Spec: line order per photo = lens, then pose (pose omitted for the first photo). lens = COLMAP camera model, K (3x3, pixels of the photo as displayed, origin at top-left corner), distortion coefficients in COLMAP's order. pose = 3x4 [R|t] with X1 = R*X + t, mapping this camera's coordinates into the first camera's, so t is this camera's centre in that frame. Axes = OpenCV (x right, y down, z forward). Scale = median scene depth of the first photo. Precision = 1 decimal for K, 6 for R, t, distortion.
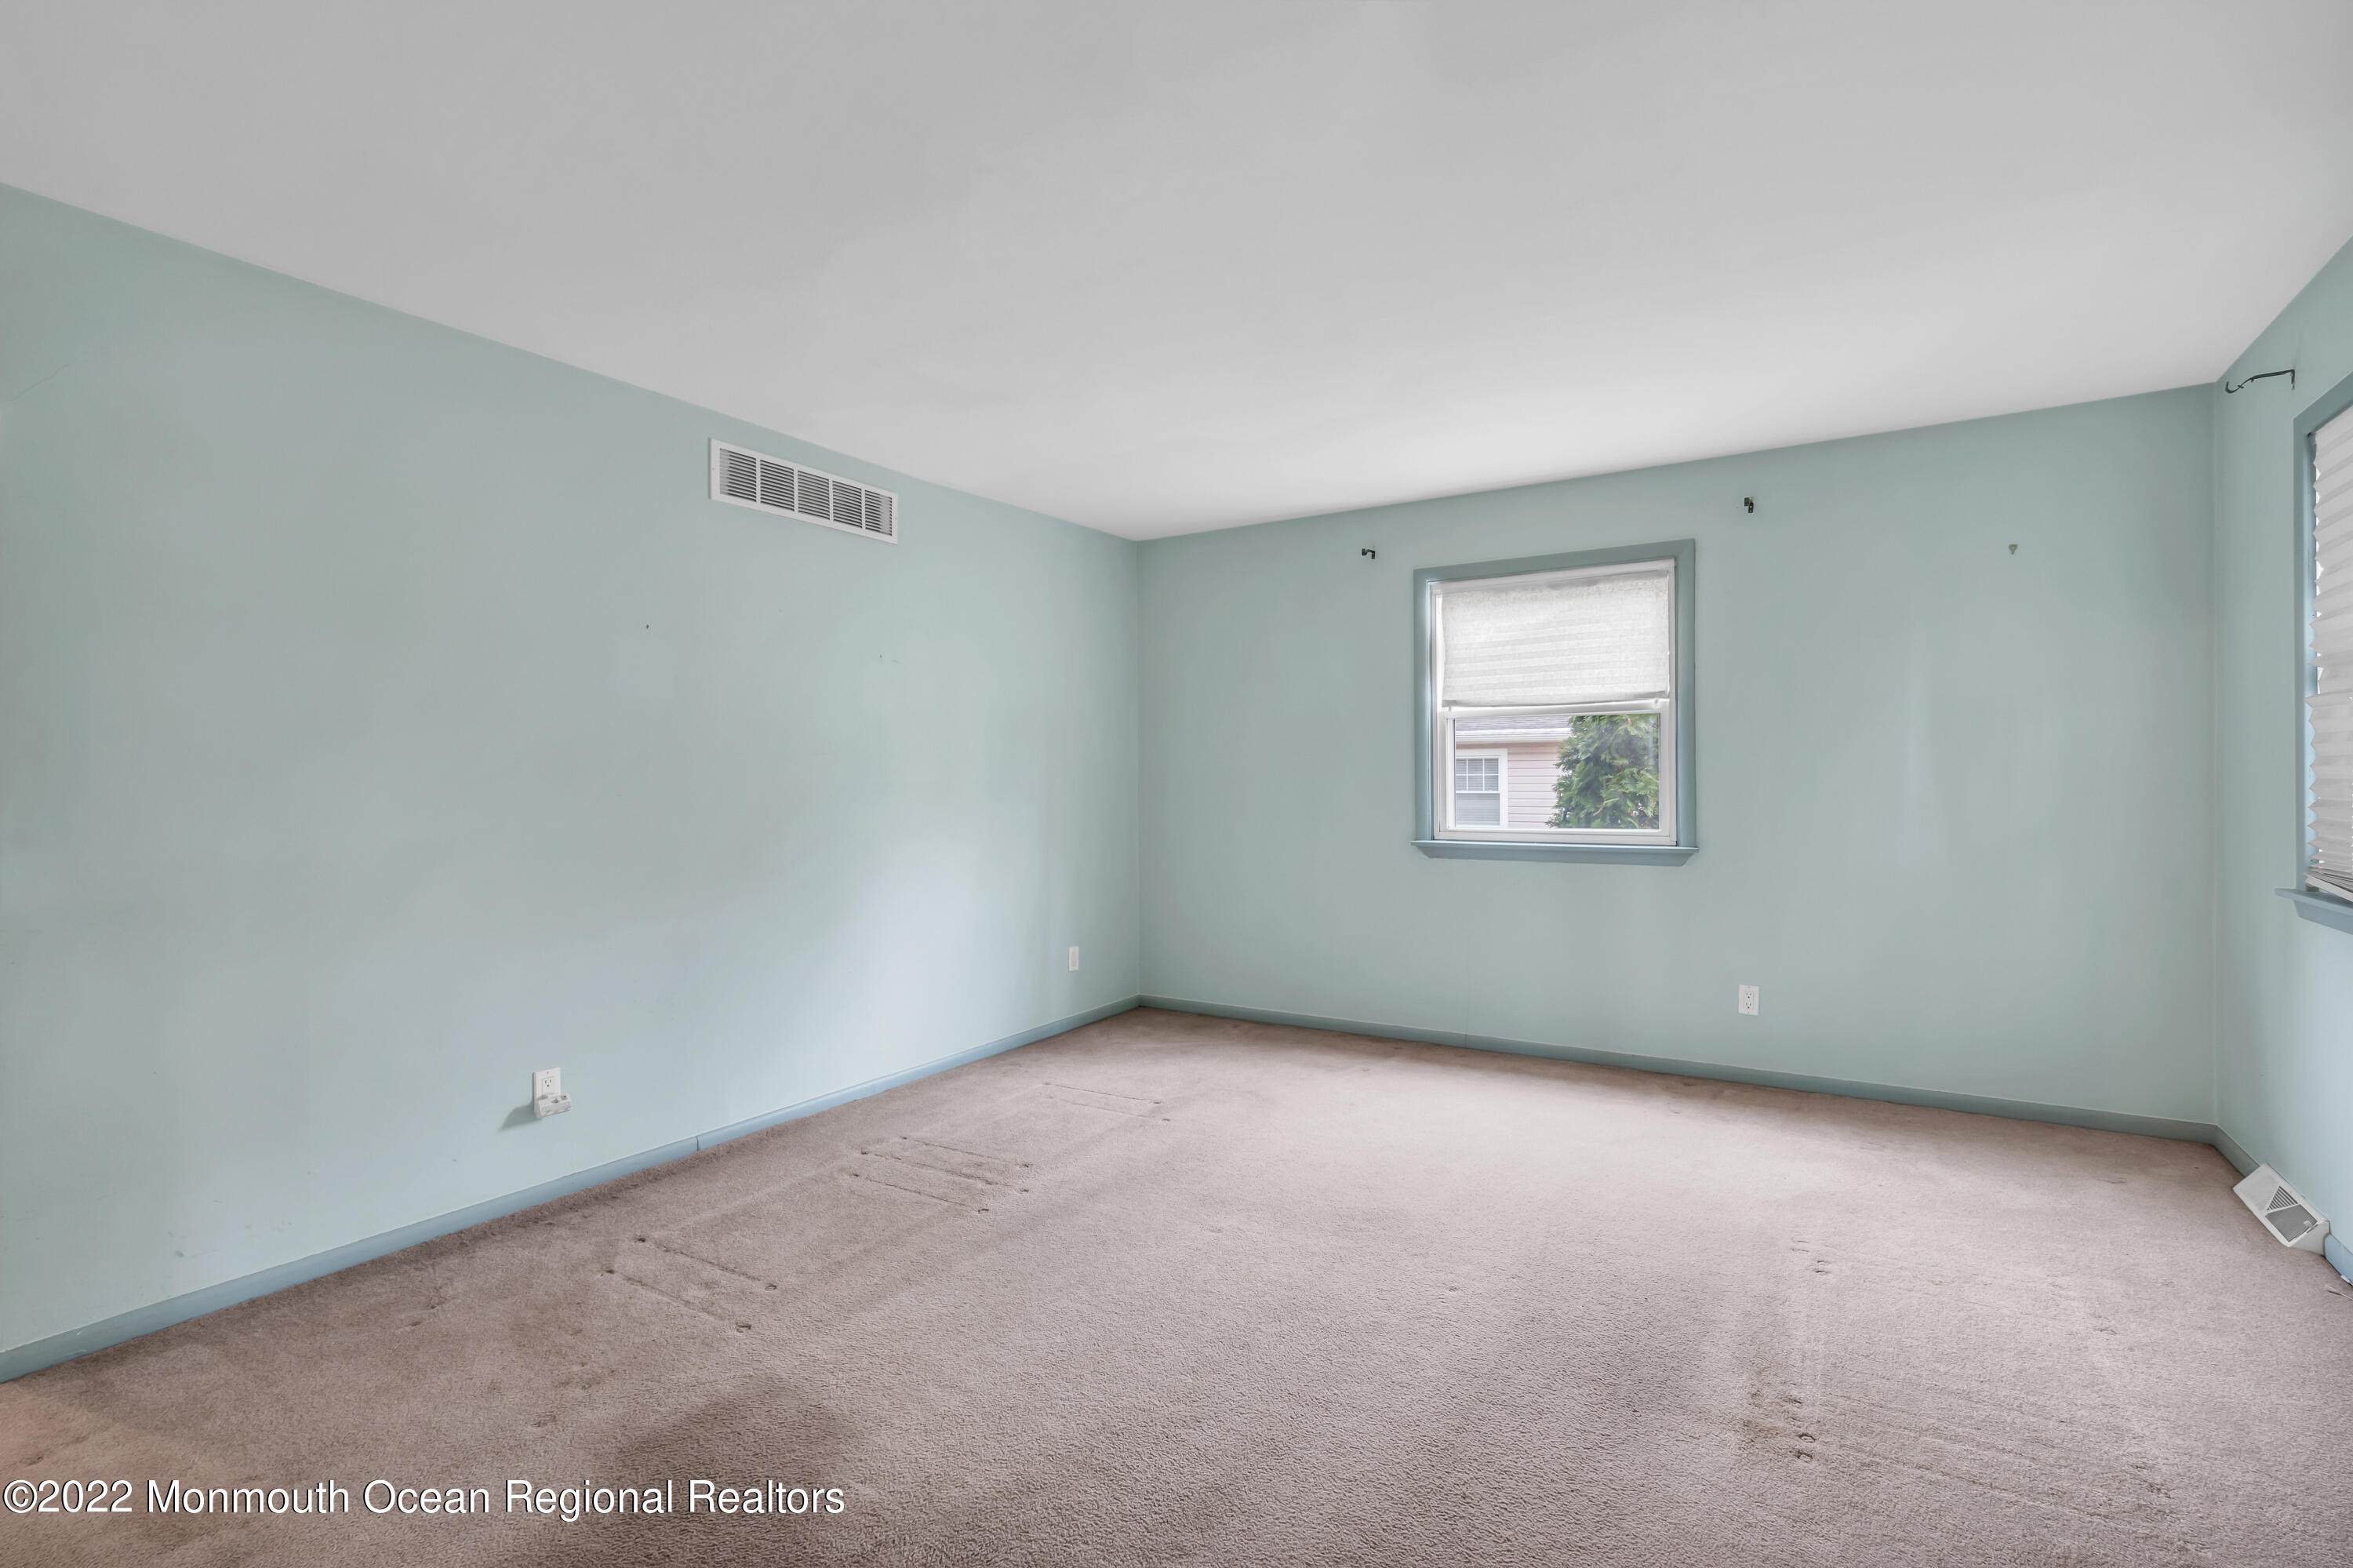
lens RADIAL K [[1073.5, 0, 1183.4], [0, 1073.5, 784.8], [0, 0, 1]] dist [-0.011384, 0.004237]
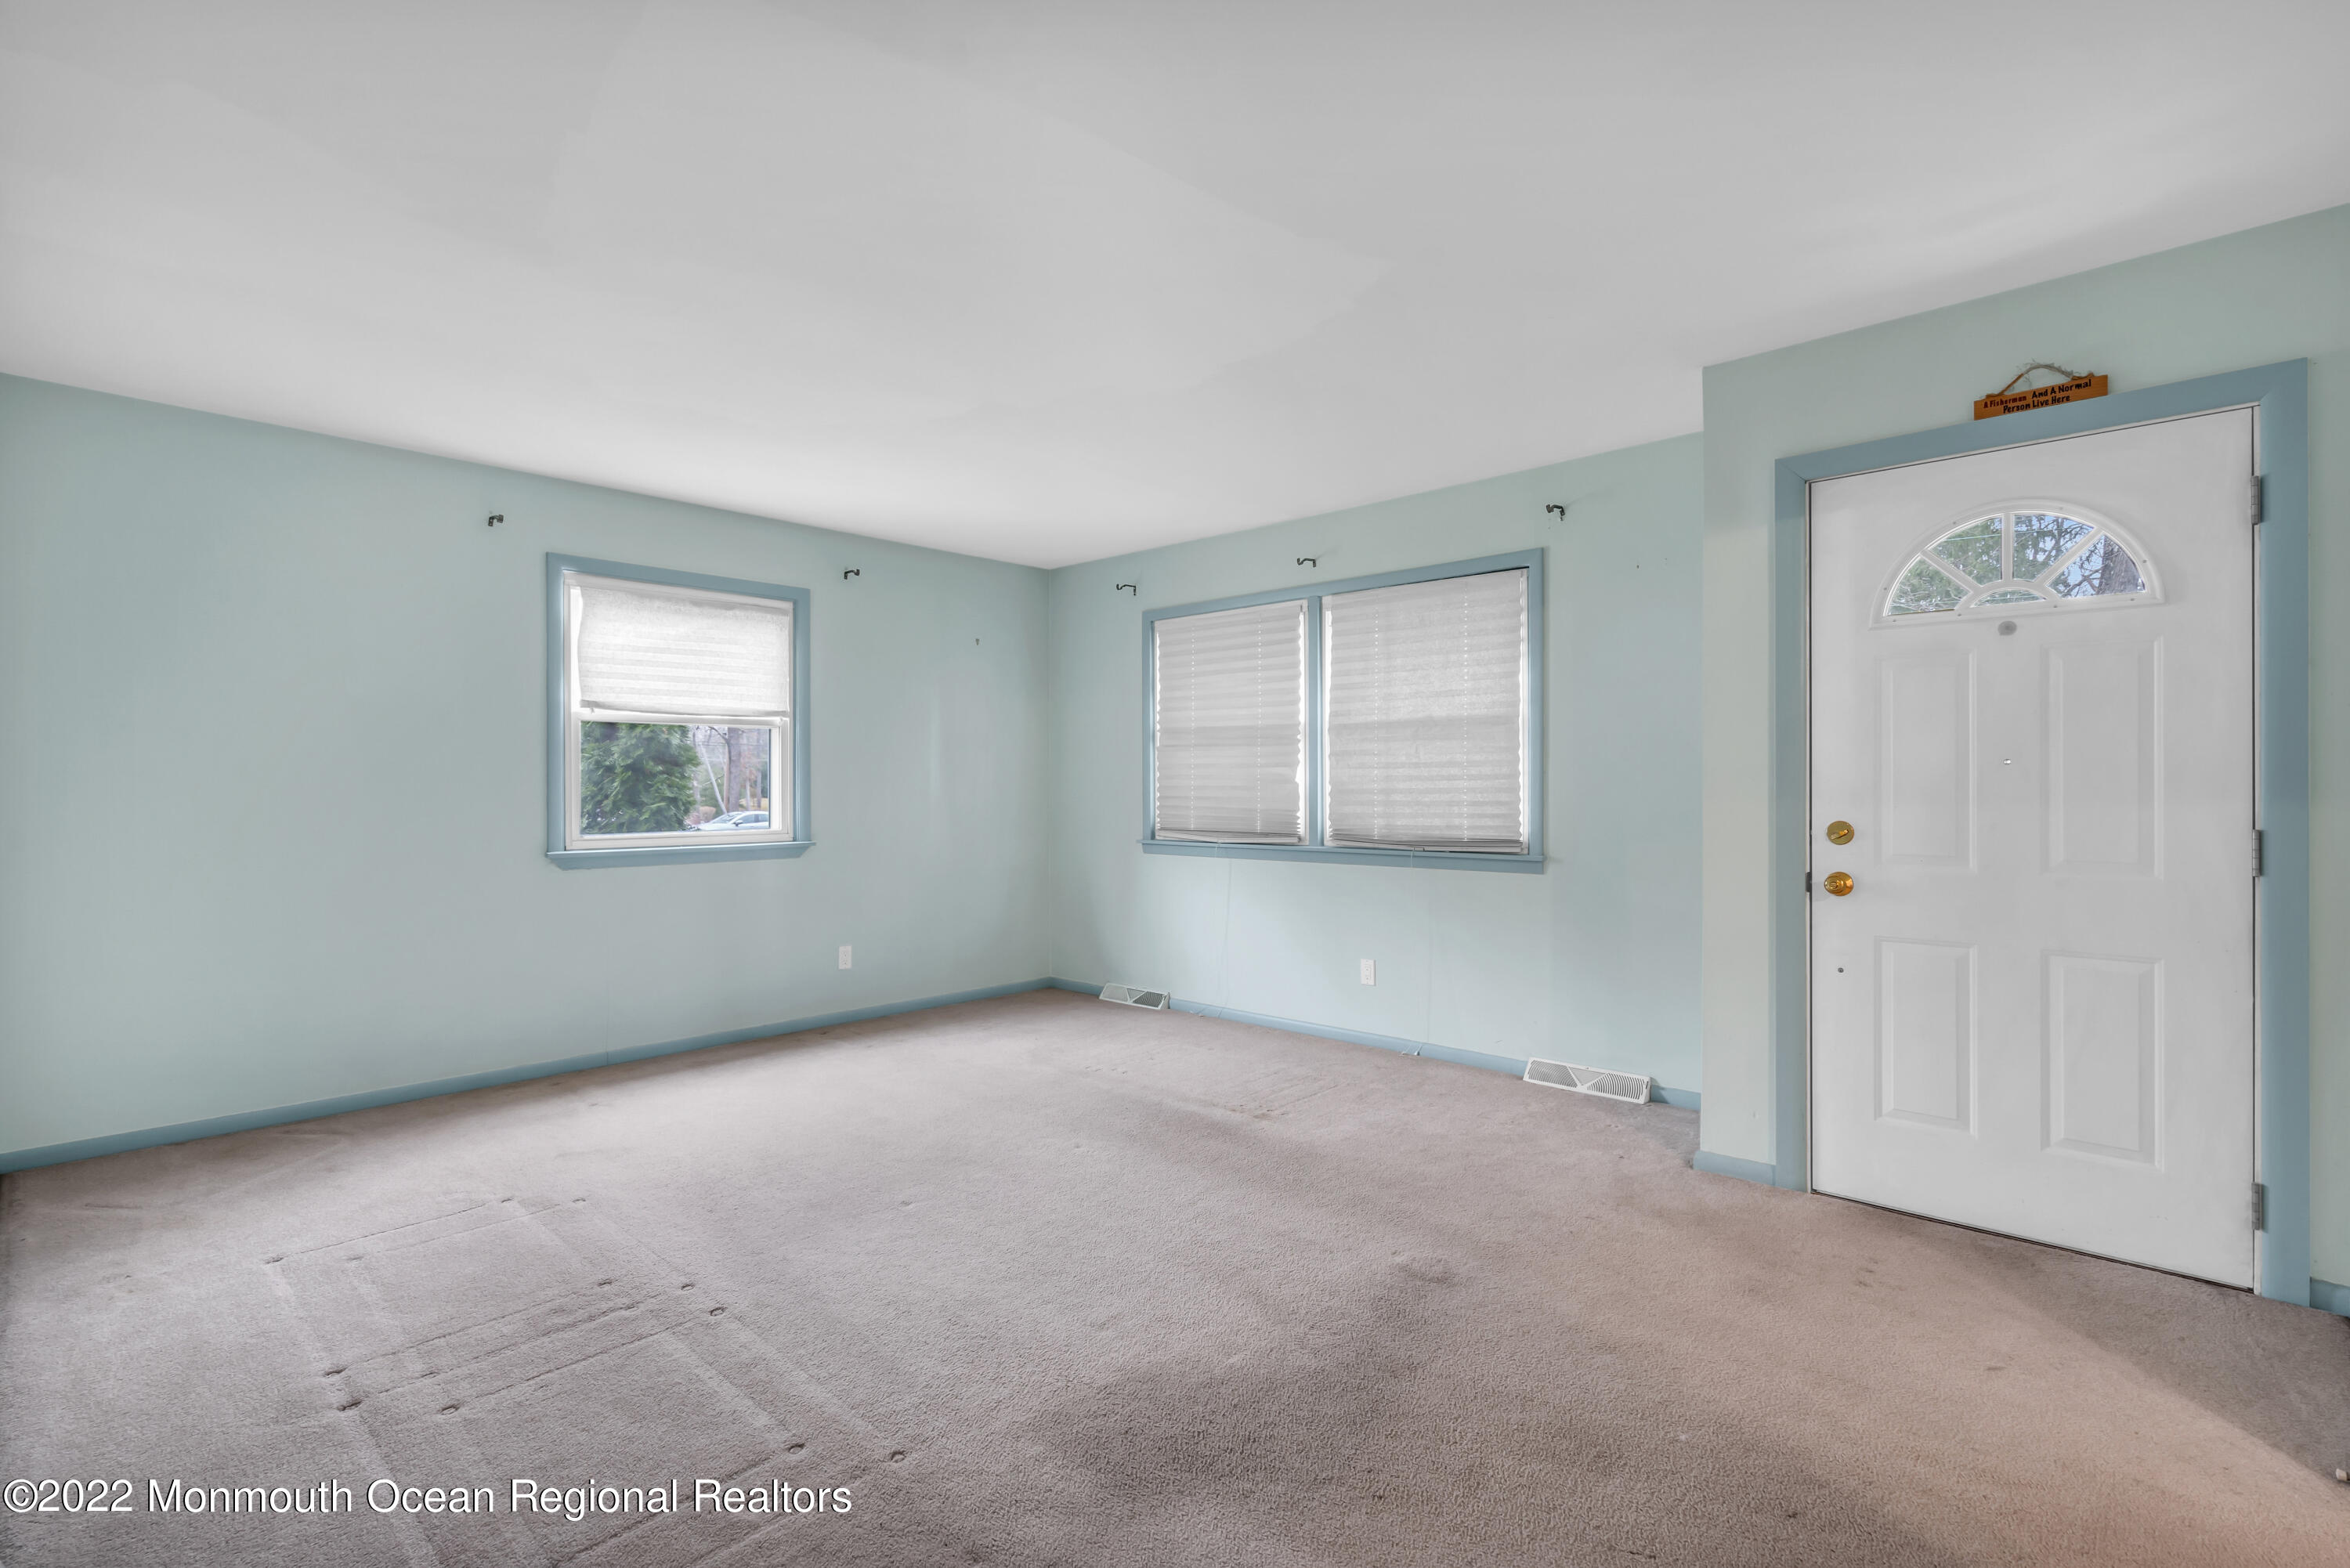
lens RADIAL K [[1072.0, 0, 1181.9], [0, 1072.0, 784.8], [0, 0, 1]] dist [-0.011384, 0.004237]
pose [[0.189286, 0.005523, 0.981907, -0.650894], [0.005809, 0.999960, -0.006744, 0.004840], [-0.981905, 0.006980, 0.189246, 0.353929]]
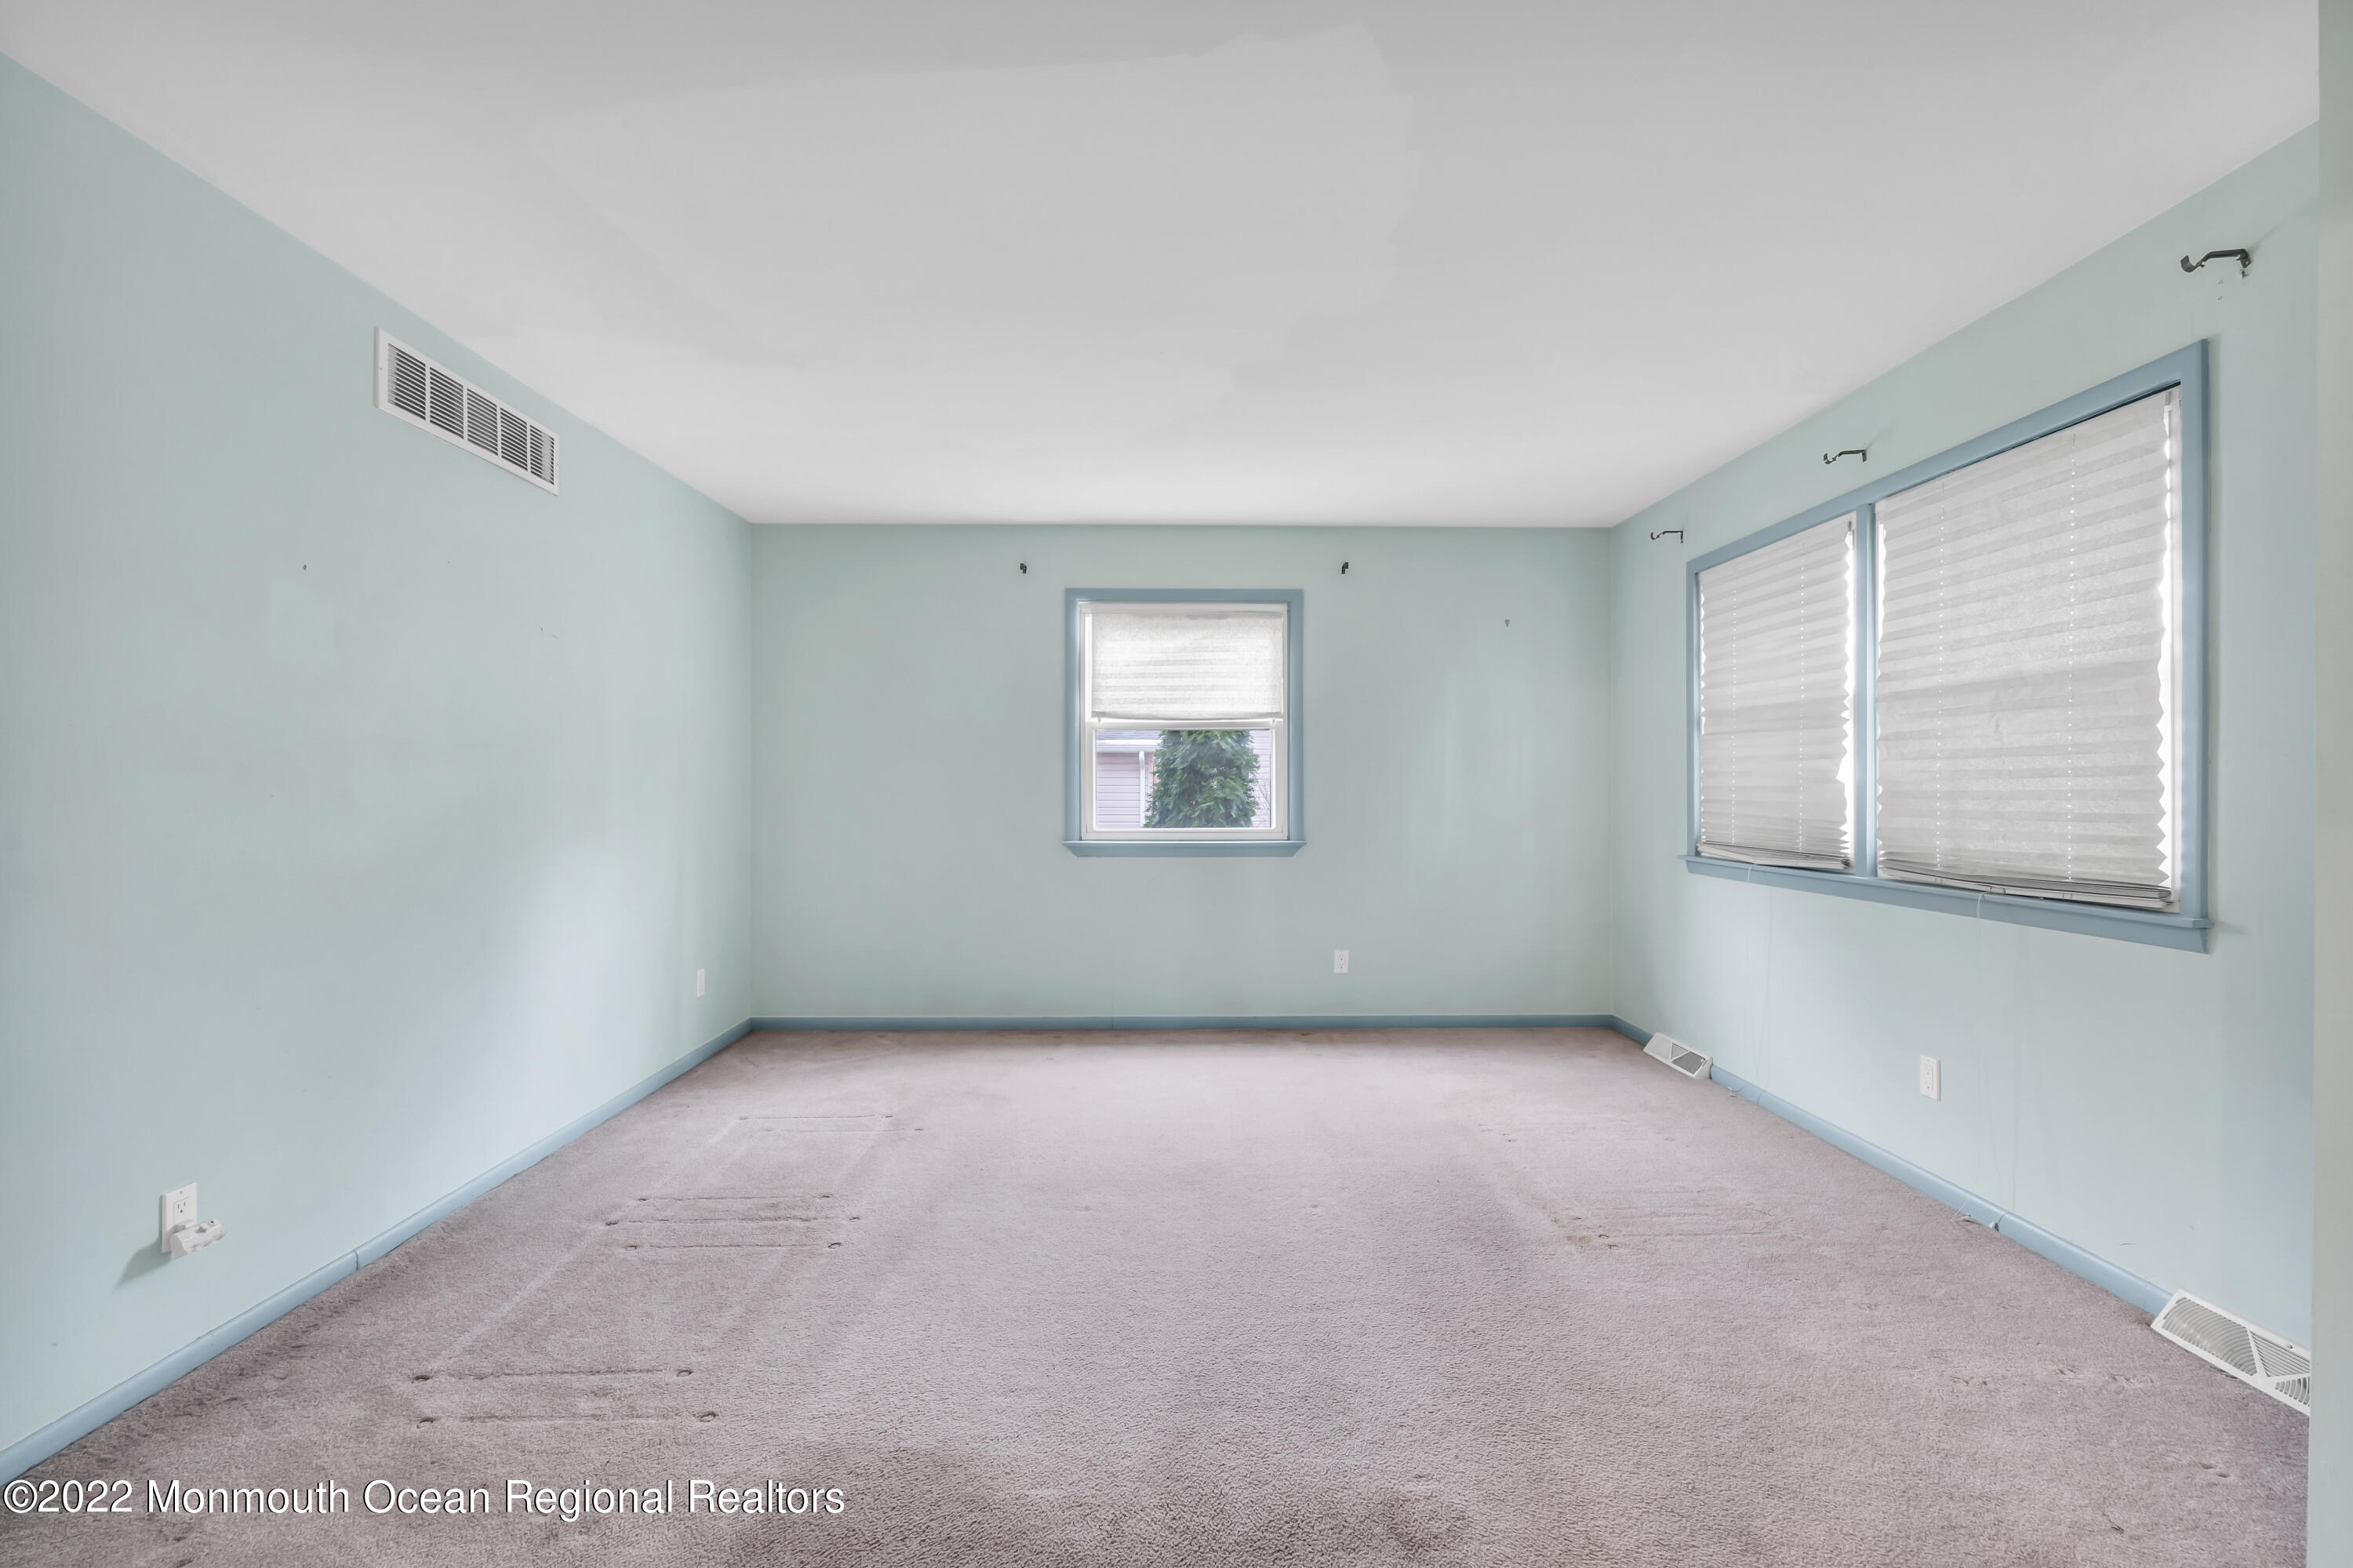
lens RADIAL K [[1078.8, 0, 1184.3], [0, 1078.8, 784.9], [0, 0, 1]] dist [-0.010839, 0.004815]
pose [[0.836082, 0.007047, 0.548559, -0.317372], [-0.002423, 0.999955, -0.009152, 0.006106], [-0.548599, 0.006323, 0.836062, 0.040211]]
